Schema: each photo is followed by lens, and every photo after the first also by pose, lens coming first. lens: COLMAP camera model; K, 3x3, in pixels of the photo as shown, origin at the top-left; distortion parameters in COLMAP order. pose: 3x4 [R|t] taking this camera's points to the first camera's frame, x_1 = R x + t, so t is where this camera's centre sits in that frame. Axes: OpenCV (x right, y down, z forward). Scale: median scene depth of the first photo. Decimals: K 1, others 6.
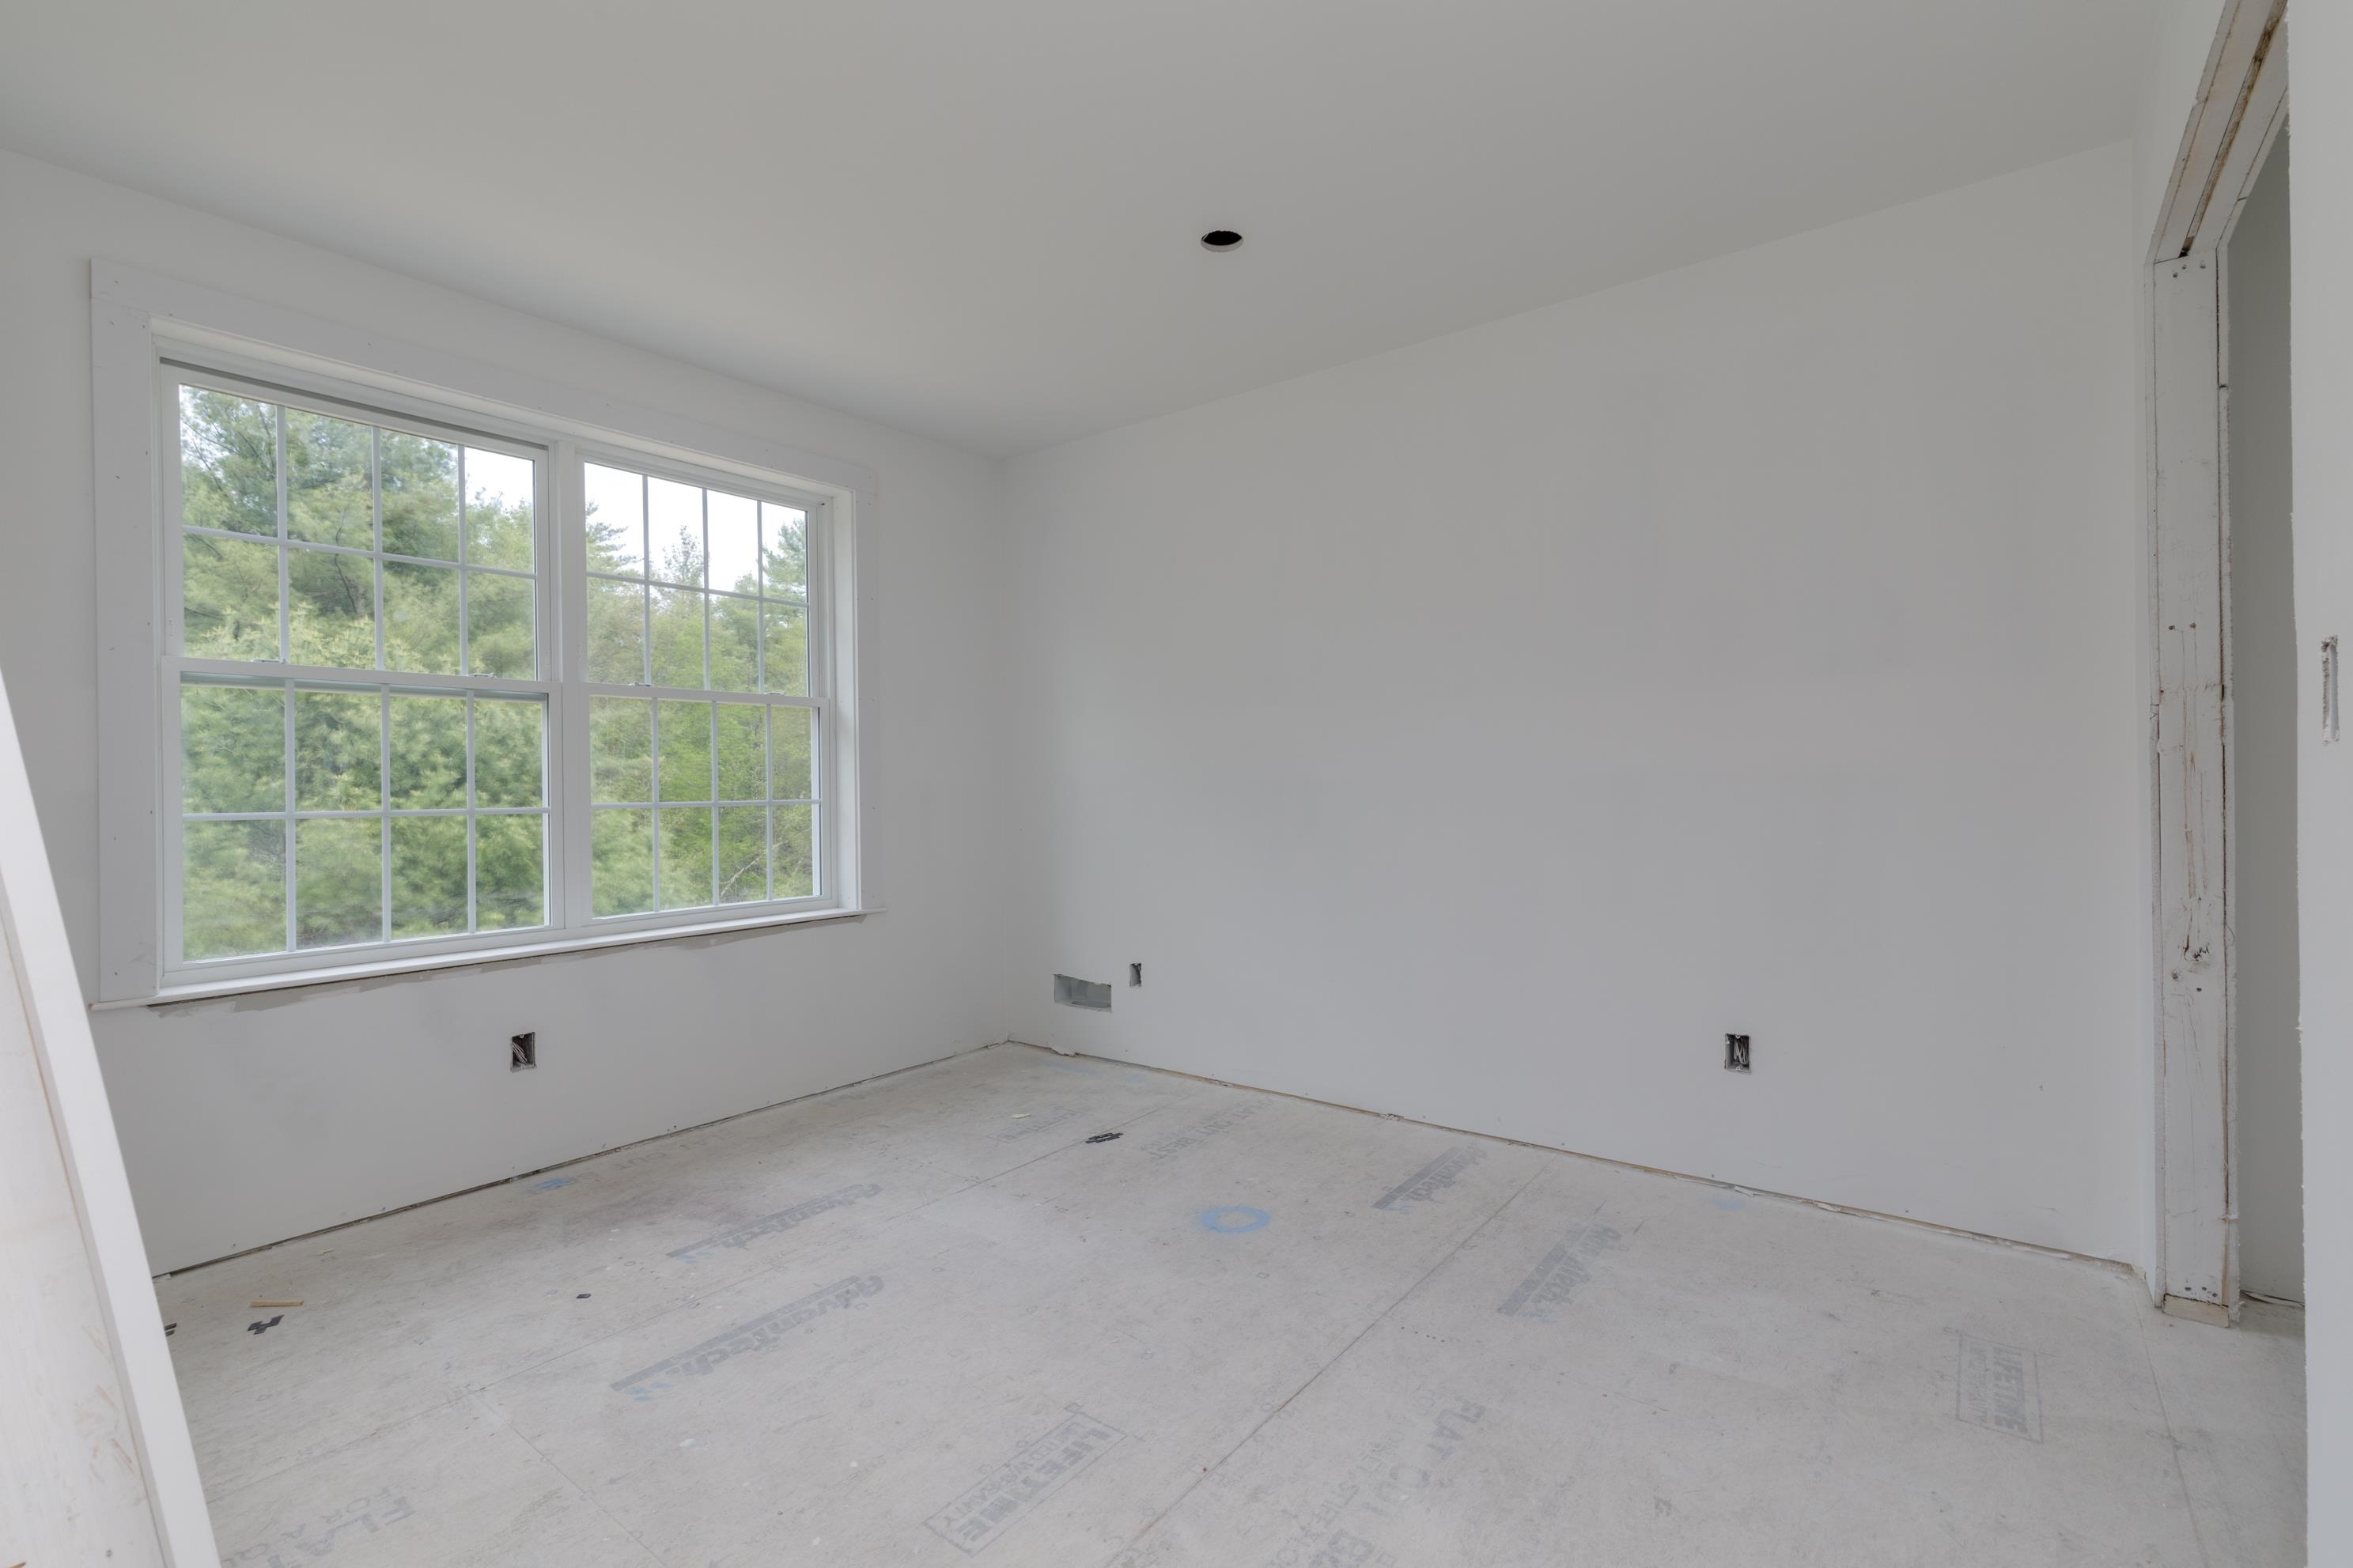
lens RADIAL K [[1048.5, 0, 1169.9], [0, 1048.5, 787.5], [0, 0, 1]] dist [0.001773, 0.001118]
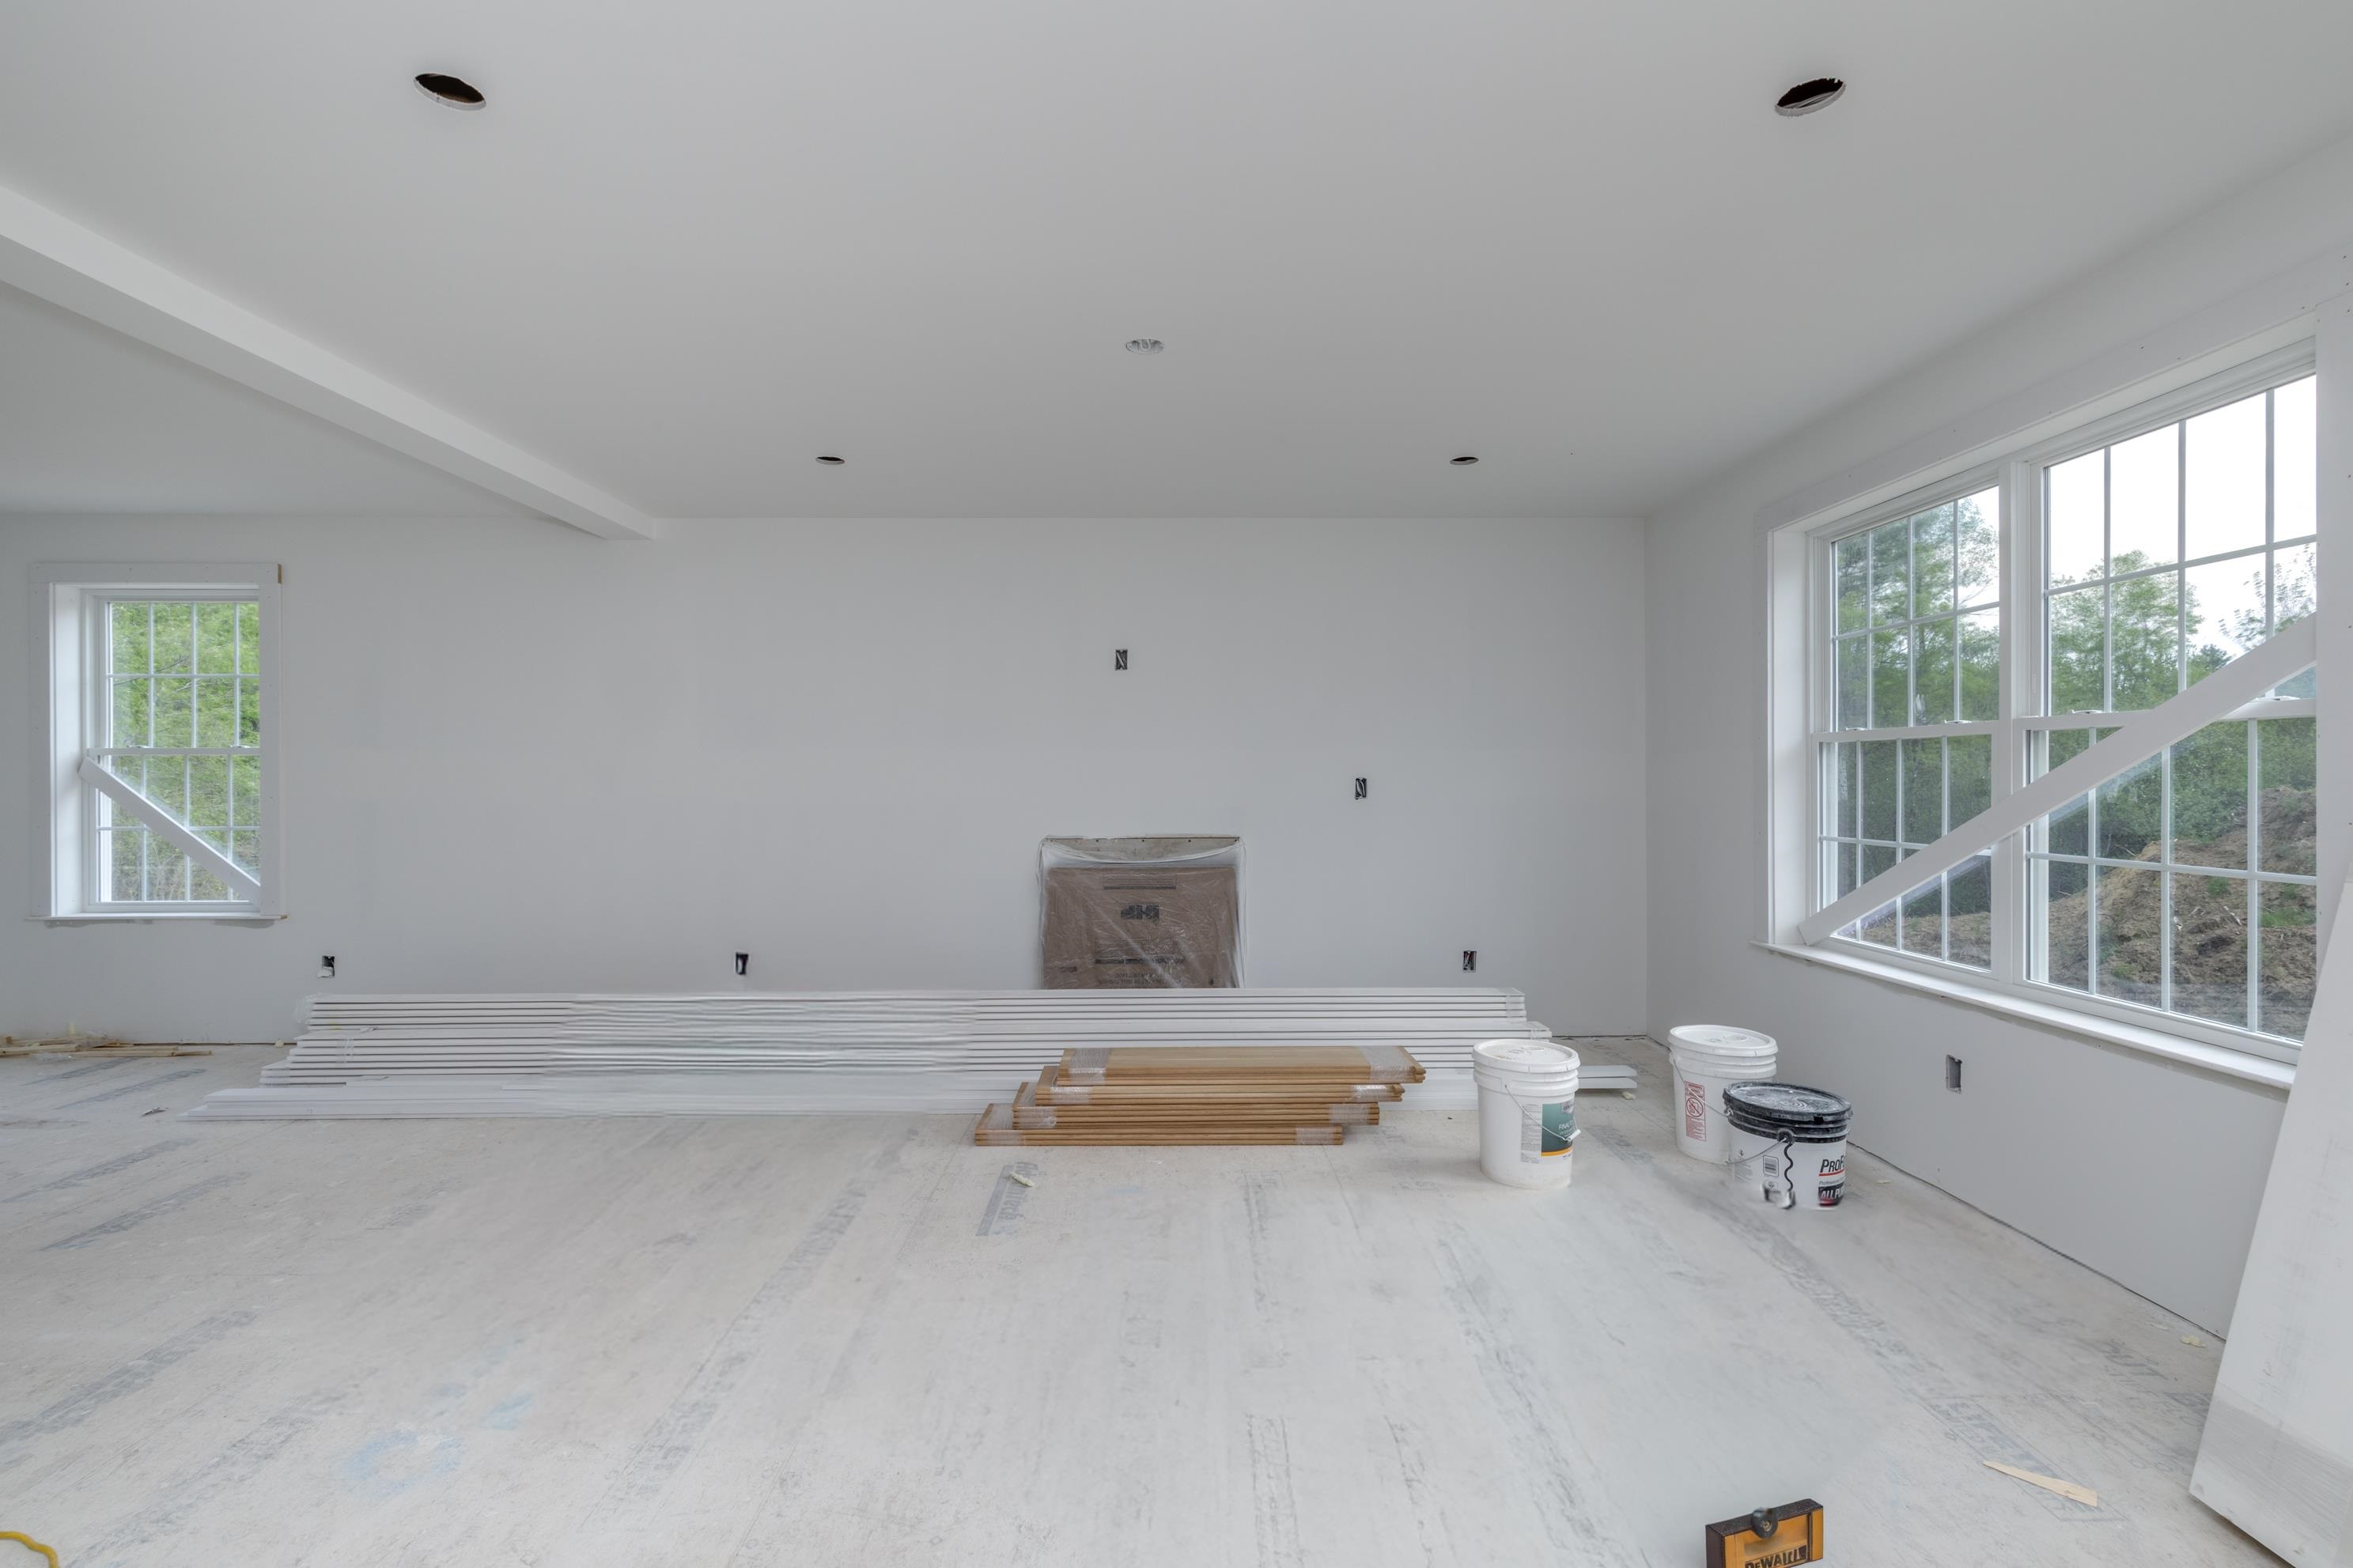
lens RADIAL K [[1048.5, 0, 1169.9], [0, 1048.5, 787.5], [0, 0, 1]] dist [0.001773, 0.001118]
pose [[-0.778021, 0.021160, -0.627882, 0.762978], [0.011152, 0.999740, 0.019873, -0.082752], [0.628139, 0.008460, -0.778055, 1.586217]]
